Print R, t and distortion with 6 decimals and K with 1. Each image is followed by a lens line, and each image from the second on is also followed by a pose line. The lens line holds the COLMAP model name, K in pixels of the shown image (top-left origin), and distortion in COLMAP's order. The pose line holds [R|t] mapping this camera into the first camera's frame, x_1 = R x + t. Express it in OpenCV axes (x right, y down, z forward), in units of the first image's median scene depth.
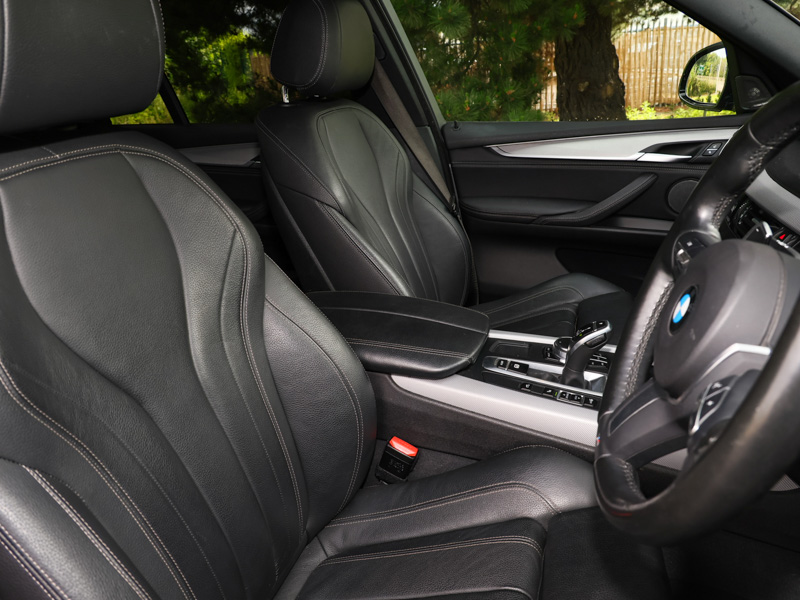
lens RADIAL K [[605.5, 0, 394.9], [0, 605.5, 292.8], [0, 0, 1]] dist [-0.004035, 0.002073]
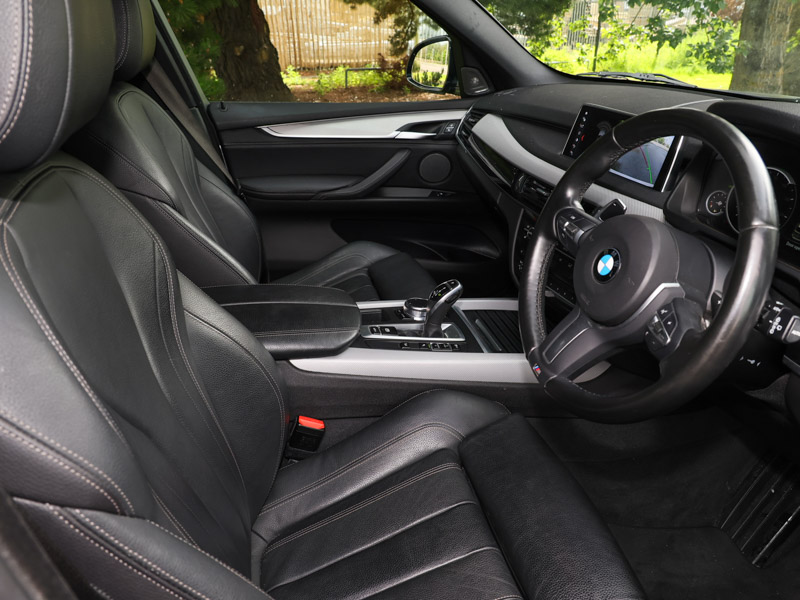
lens RADIAL K [[605.5, 0, 394.9], [0, 605.5, 292.8], [0, 0, 1]] dist [-0.004035, 0.002073]
pose [[0.855712, -0.154531, 0.493840, -0.212046], [0.125849, 0.987862, 0.091052, -0.032046], [-0.501916, -0.015765, 0.864773, -0.002816]]
